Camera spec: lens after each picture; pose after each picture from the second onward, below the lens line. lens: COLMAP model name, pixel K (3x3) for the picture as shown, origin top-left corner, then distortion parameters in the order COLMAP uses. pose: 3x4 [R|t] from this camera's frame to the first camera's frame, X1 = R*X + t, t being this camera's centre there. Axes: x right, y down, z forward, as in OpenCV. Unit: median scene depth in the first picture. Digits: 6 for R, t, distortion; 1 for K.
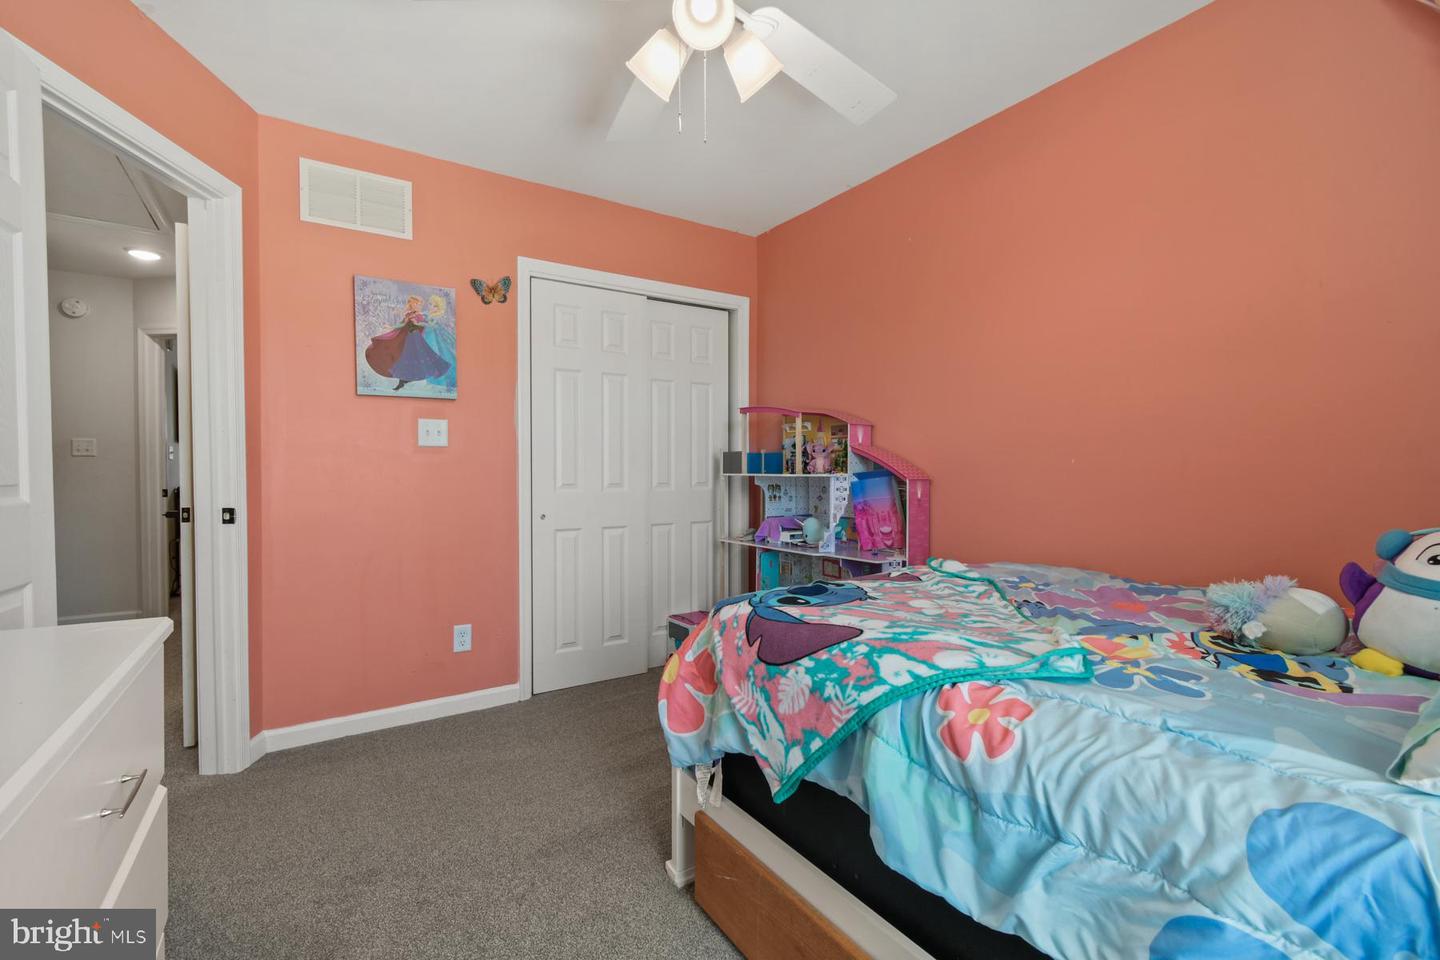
lens RADIAL K [[632.2, 0, 720.0], [0, 632.2, 480.0], [0, 0, 1]] dist [0.012447, -0.000108]
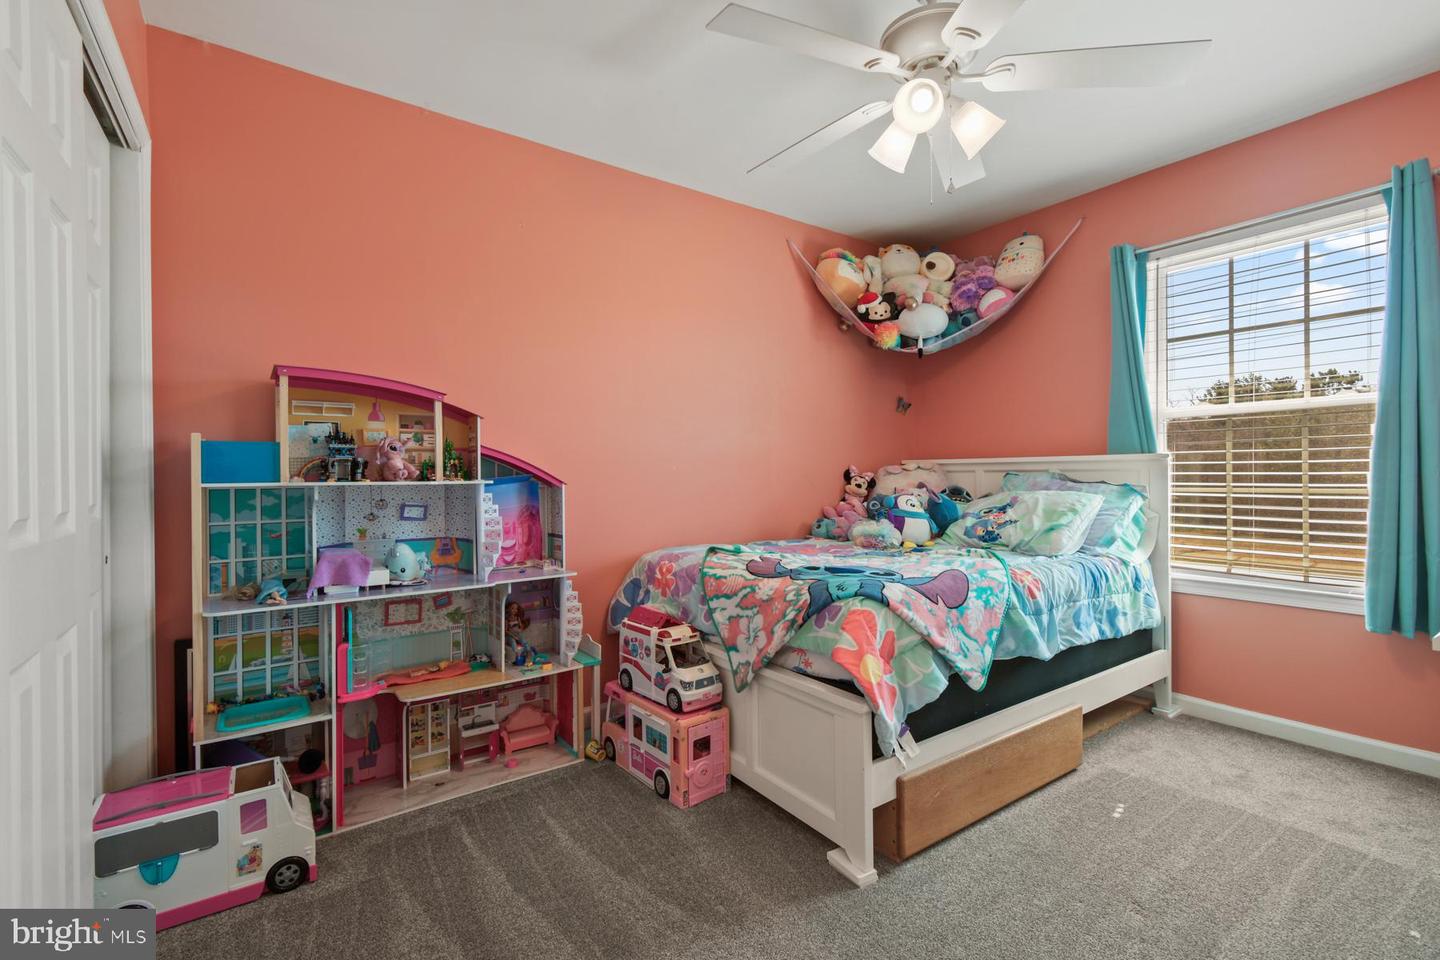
lens RADIAL K [[632.2, 0, 720.0], [0, 632.2, 480.0], [0, 0, 1]] dist [0.012447, -0.000108]
pose [[-0.028647, -0.003957, 0.999582, -1.143461], [0.023089, 0.999723, 0.004619, -0.012520], [-0.999323, 0.023212, -0.028548, 1.346138]]
